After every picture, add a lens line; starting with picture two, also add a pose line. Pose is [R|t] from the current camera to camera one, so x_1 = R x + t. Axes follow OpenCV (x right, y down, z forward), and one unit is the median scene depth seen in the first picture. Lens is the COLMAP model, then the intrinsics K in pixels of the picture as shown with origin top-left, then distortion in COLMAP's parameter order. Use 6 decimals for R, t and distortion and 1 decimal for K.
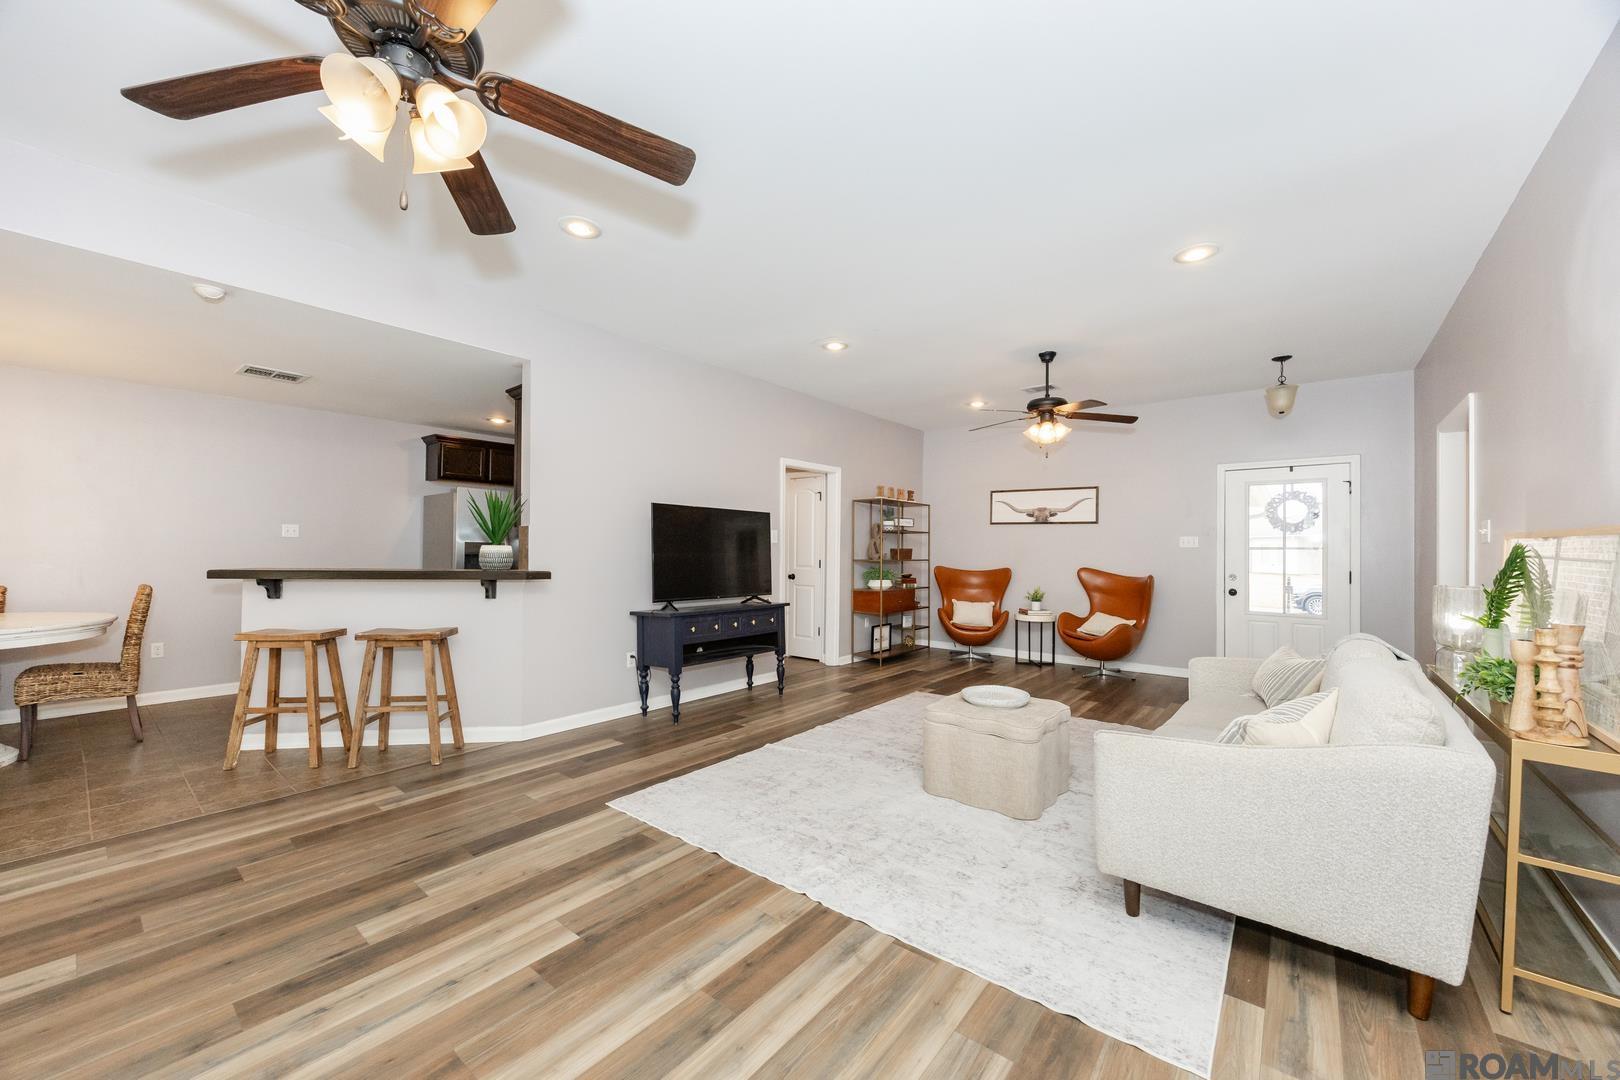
lens RADIAL K [[604.2, 0, 816.6], [0, 604.2, 546.4], [0, 0, 1]] dist [-0.005480, -0.000145]
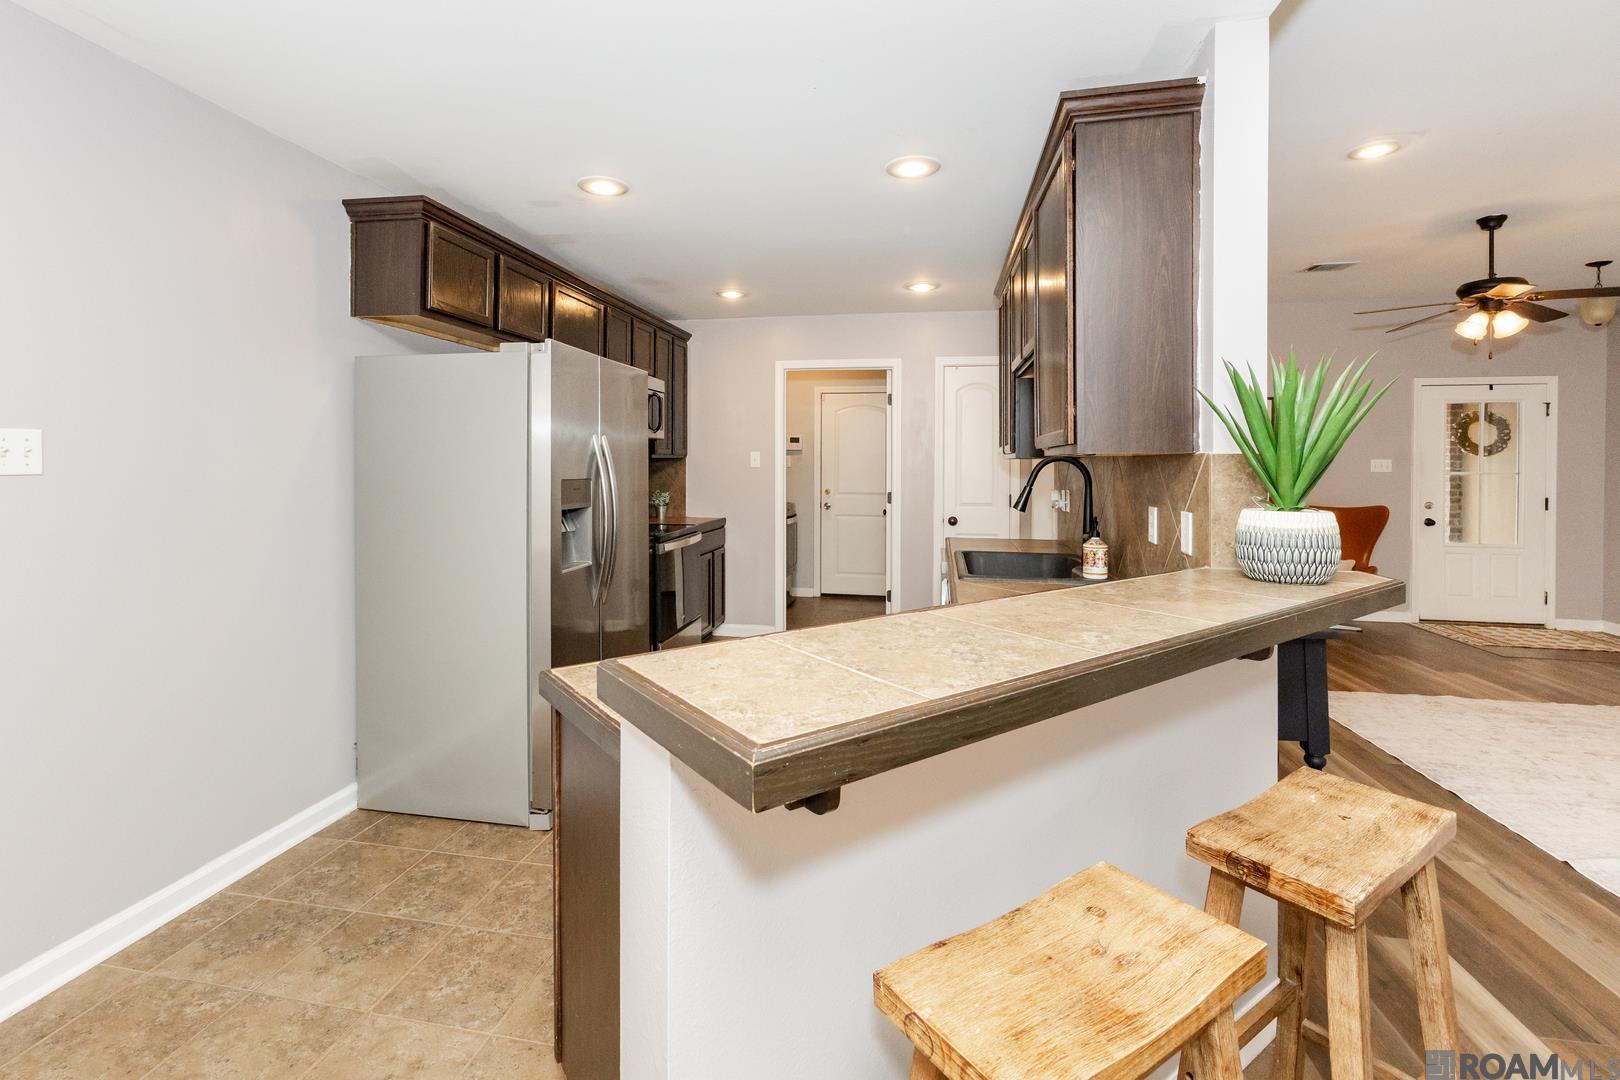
lens RADIAL K [[724.0, 0, 784.4], [0, 724.0, 470.8], [0, 0, 1]] dist [-0.003411, -0.000187]
pose [[0.887385, -0.008834, 0.460944, -0.799453], [-0.000171, 0.999810, 0.019491, -0.026359], [-0.461029, -0.017375, 0.887215, 0.609553]]
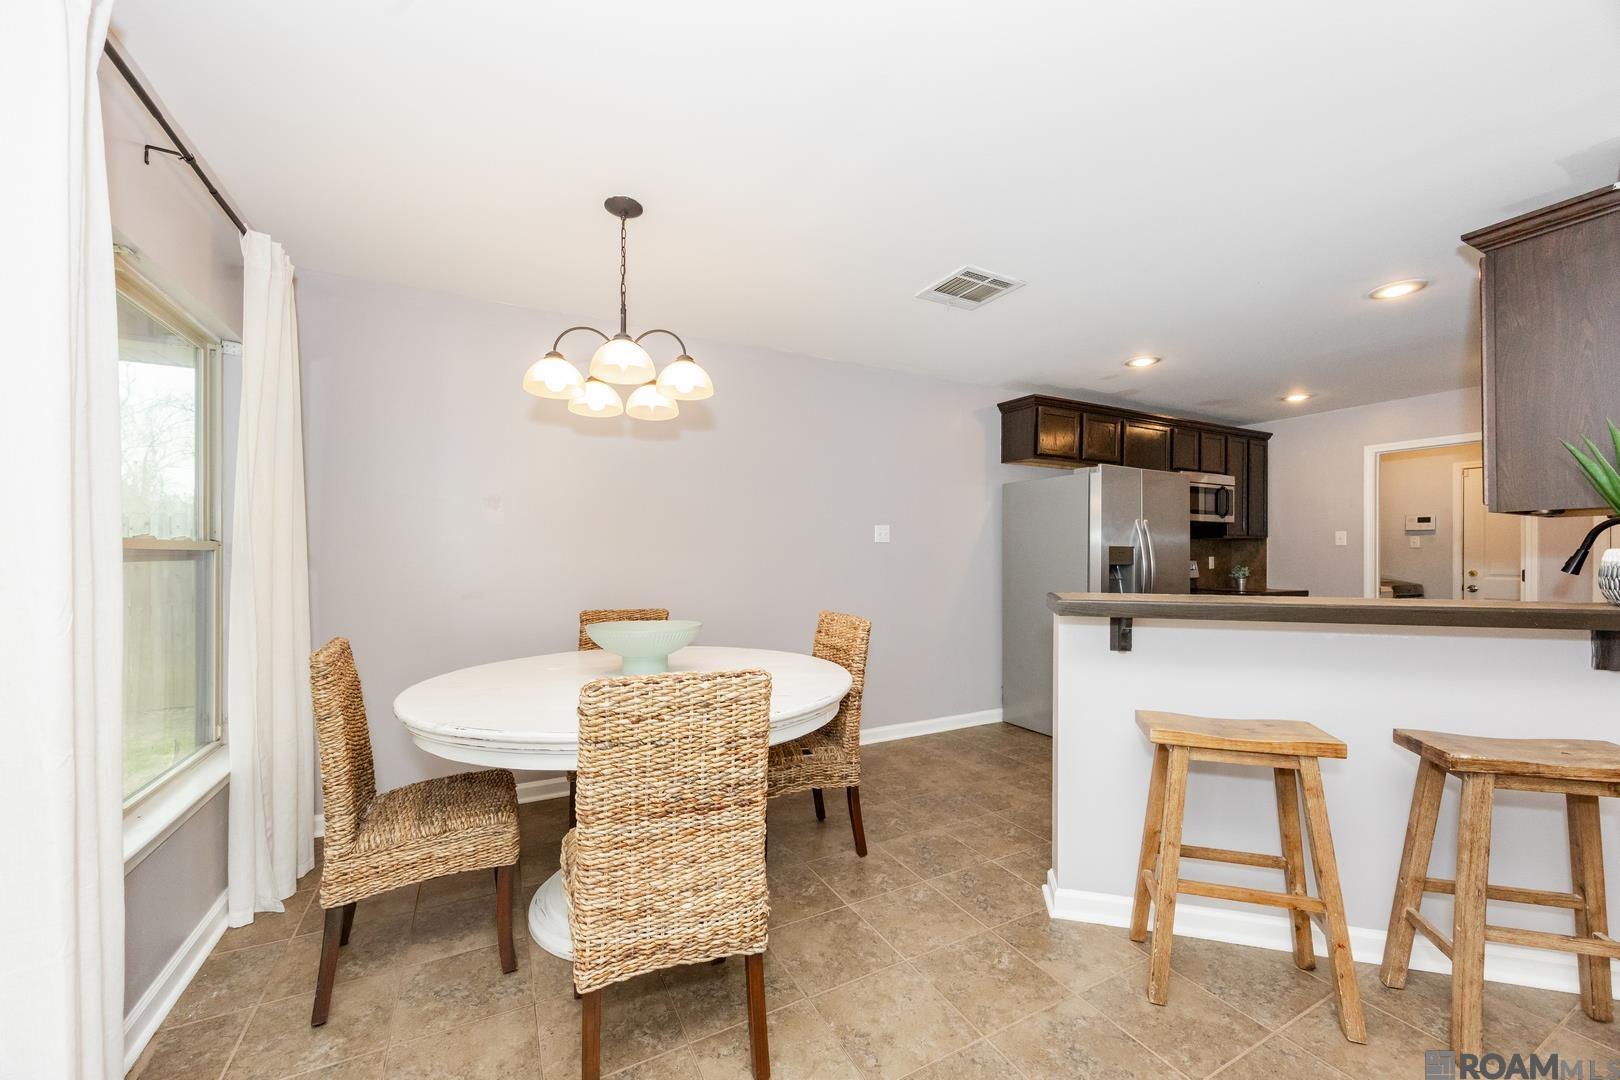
lens RADIAL K [[631.7, 0, 807.3], [0, 631.7, 557.7], [0, 0, 1]] dist [0.000085, 0.000131]
pose [[0.916506, -0.004646, -0.399994, -0.724523], [0.006947, 0.999967, 0.004304, 0.000320], [0.399960, -0.006723, 0.916508, 0.273022]]
